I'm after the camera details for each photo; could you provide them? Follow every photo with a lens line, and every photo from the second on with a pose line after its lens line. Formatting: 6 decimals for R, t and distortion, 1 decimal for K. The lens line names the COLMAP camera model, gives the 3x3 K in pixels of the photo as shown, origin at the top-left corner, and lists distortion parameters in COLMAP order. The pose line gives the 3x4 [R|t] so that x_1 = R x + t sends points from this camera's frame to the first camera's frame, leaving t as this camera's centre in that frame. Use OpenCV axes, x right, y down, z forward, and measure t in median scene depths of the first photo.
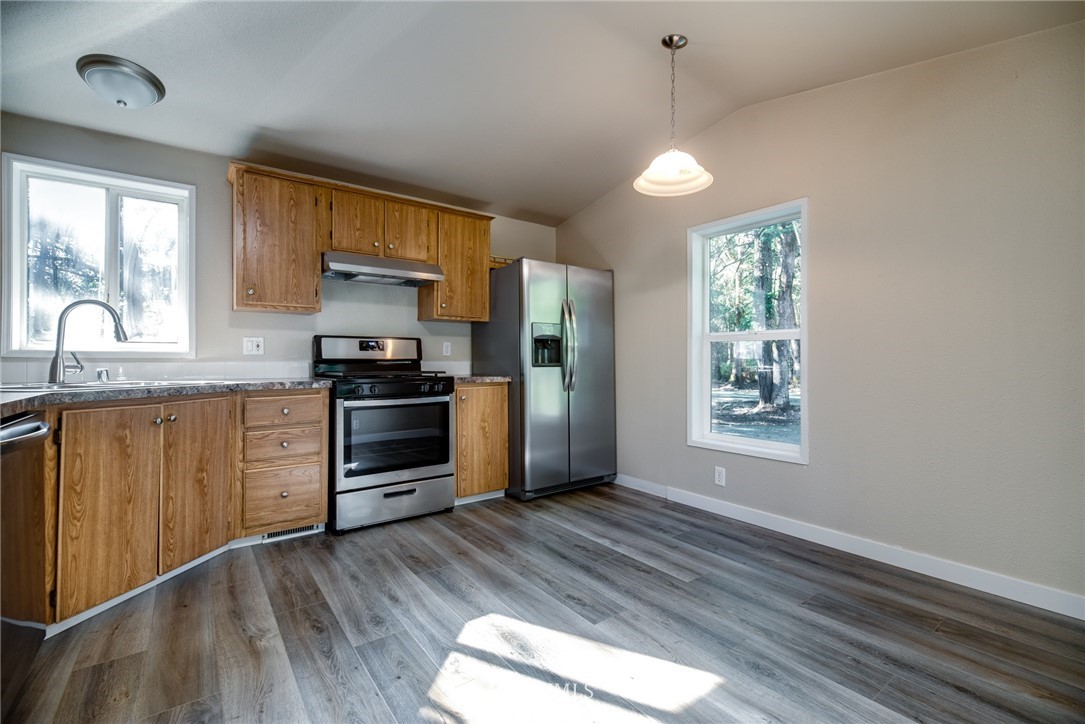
lens RADIAL K [[472.8, 0, 541.5], [0, 472.8, 360.5], [0, 0, 1]] dist [-0.013797, -0.000920]
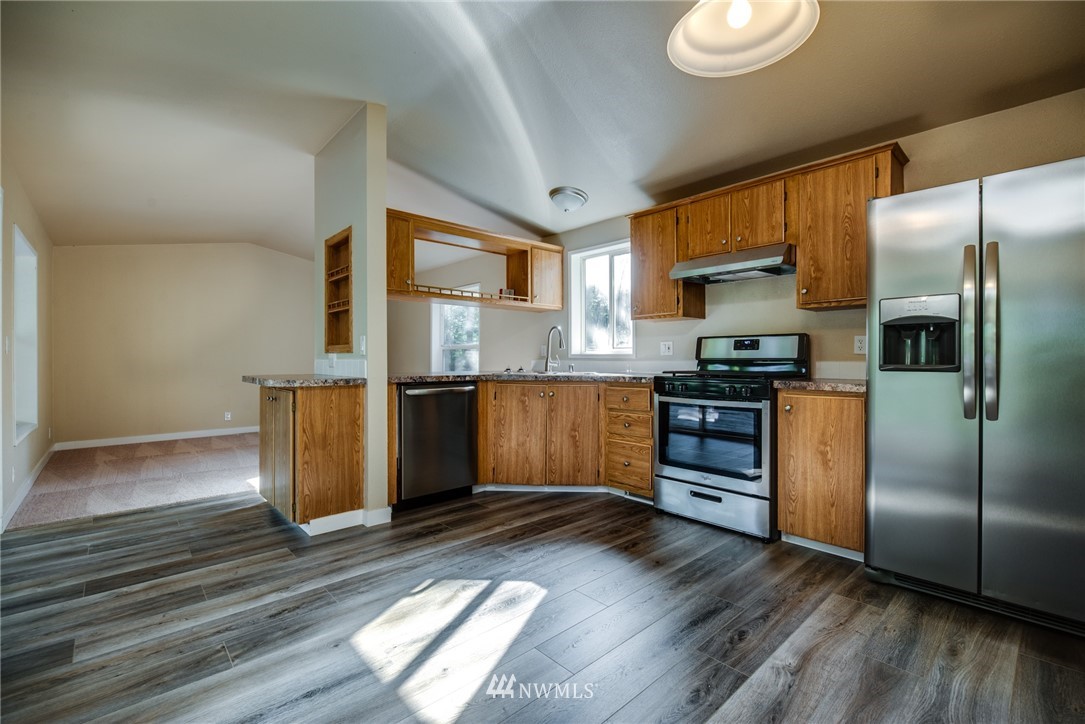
lens RADIAL K [[472.8, 0, 541.2], [0, 472.8, 360.0], [0, 0, 1]] dist [-0.013797, -0.000920]
pose [[0.091023, 0.001735, -0.995847, 0.653940], [-0.000964, 0.999998, 0.001654, -0.001473], [0.995848, 0.000810, 0.091025, 0.588077]]
